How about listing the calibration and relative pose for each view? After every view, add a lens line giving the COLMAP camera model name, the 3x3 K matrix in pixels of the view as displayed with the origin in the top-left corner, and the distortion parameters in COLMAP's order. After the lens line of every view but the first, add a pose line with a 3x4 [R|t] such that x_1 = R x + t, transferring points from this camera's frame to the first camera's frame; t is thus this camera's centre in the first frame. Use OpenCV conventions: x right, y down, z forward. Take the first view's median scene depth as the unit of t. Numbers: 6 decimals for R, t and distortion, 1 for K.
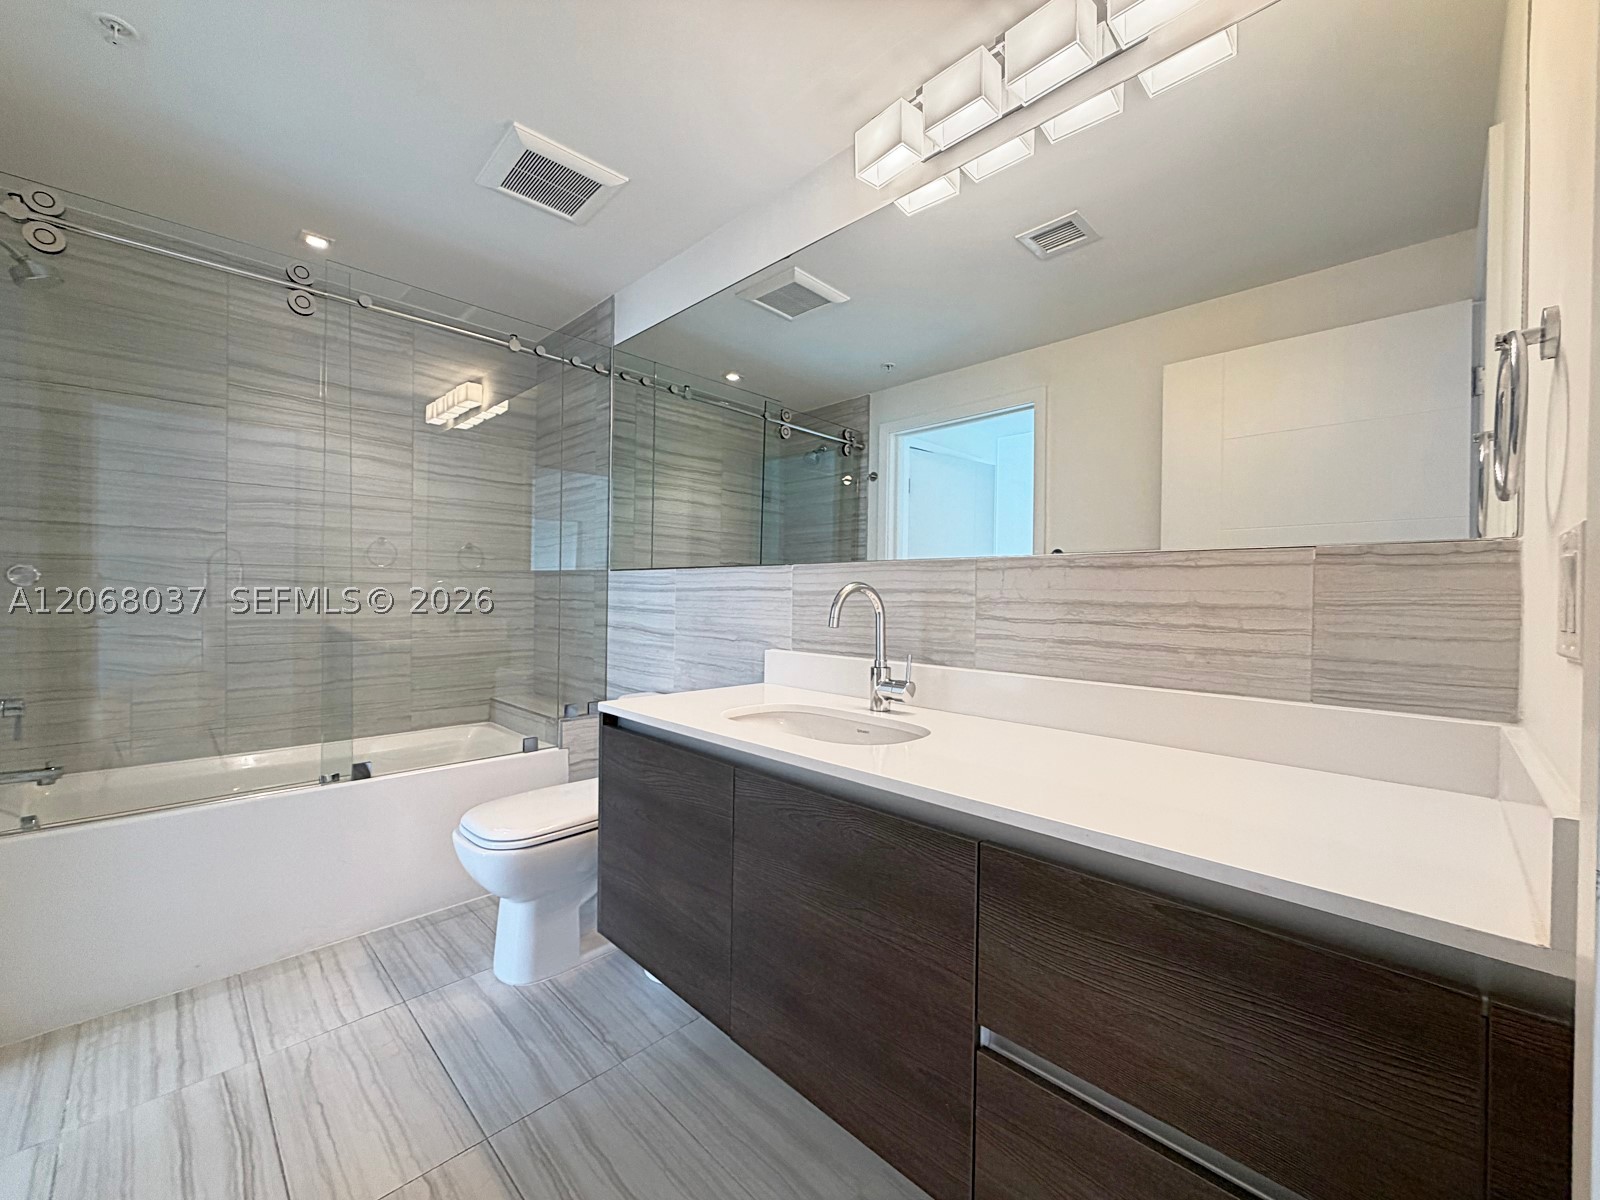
lens RADIAL K [[639.4, 0, 798.7], [0, 639.4, 602.5], [0, 0, 1]] dist [0.004884, -0.000667]
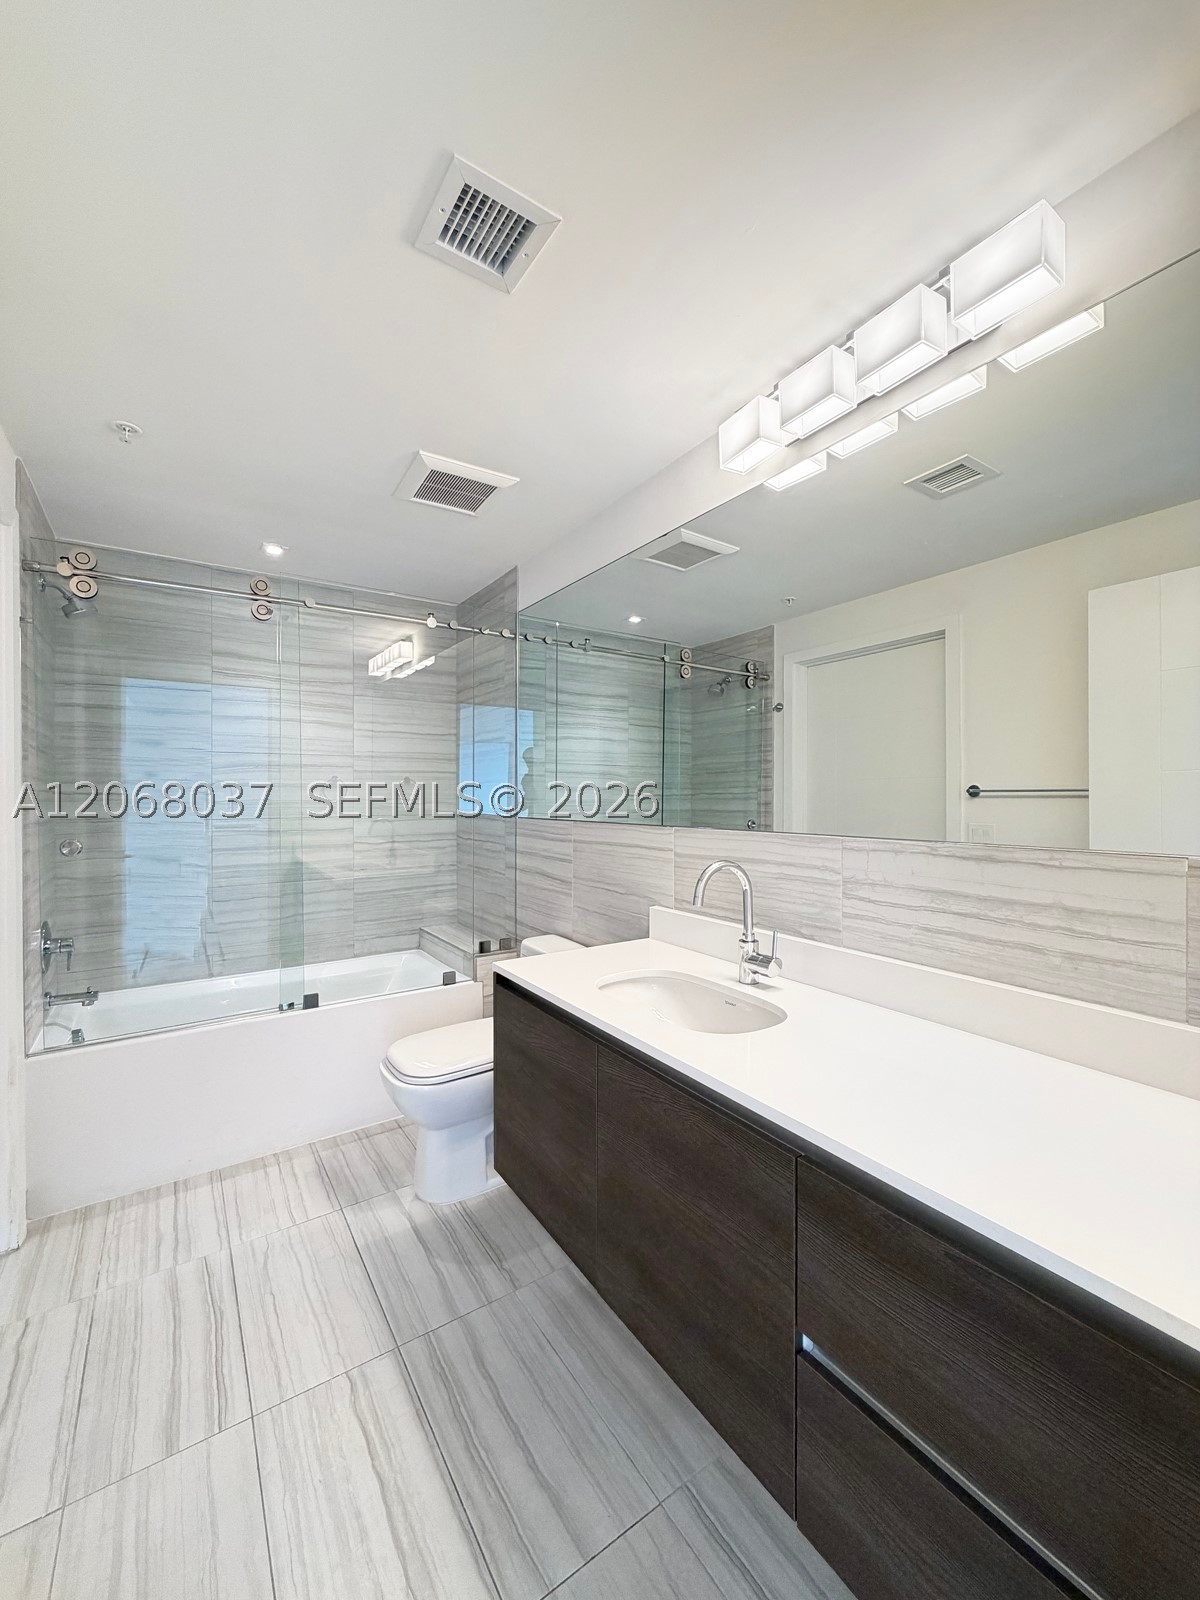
lens RADIAL K [[639.4, 0, 603.3], [0, 639.4, 799.1], [0, 0, 1]] dist [0.004884, -0.000667]
pose [[0.980987, -0.013960, -0.193570, 0.094999], [0.012404, 0.999880, -0.009248, -0.113427], [0.193676, 0.006671, 0.981043, -0.059257]]
